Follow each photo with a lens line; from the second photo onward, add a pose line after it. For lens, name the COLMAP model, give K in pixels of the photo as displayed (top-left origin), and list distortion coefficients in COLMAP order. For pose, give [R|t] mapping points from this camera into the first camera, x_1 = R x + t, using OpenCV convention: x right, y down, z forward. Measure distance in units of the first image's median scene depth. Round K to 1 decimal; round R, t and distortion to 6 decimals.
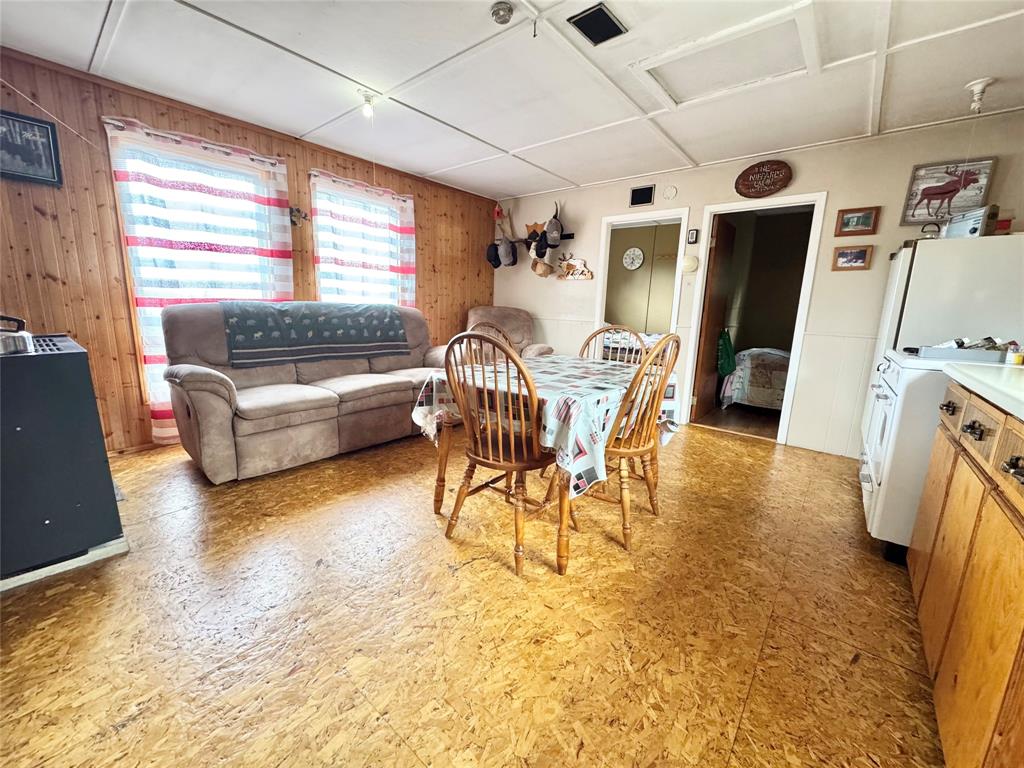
lens RADIAL K [[408.9, 0, 512.8], [0, 408.9, 383.4], [0, 0, 1]] dist [-0.004075, 0.000642]
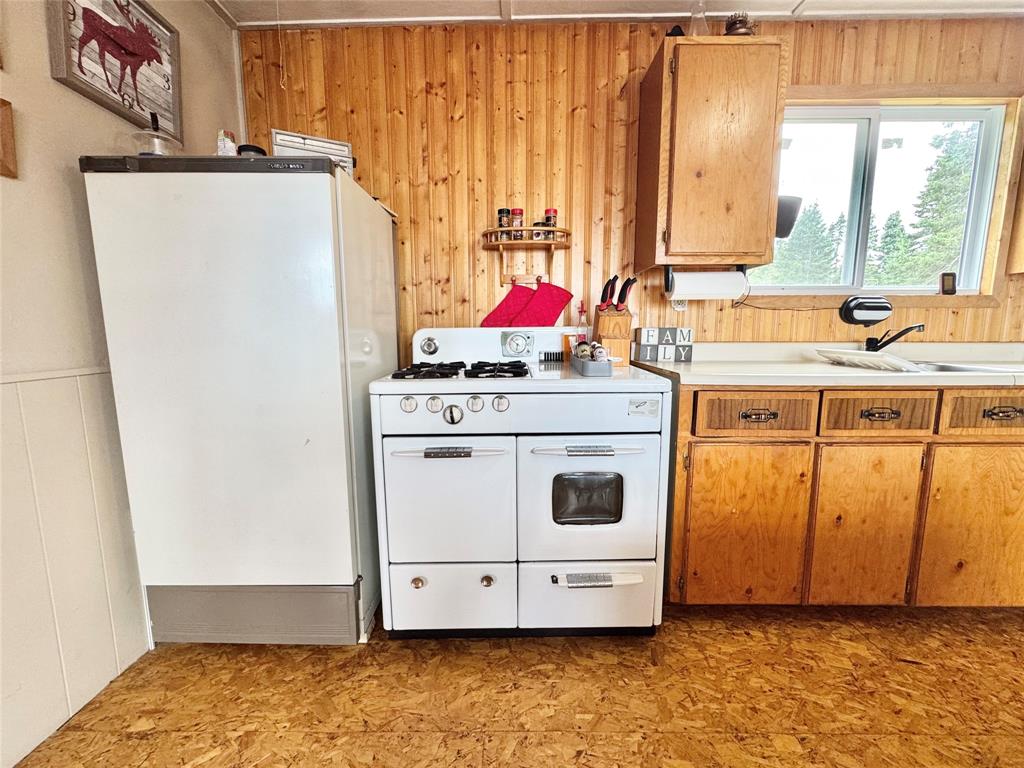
lens RADIAL K [[408.9, 0, 513.8], [0, 408.9, 382.5], [0, 0, 1]] dist [-0.004075, 0.000642]
pose [[-0.630876, -0.134919, 0.764063, 0.335450], [0.123198, 0.954852, 0.270332, -0.157934], [-0.766040, 0.264677, -0.585772, 0.916524]]
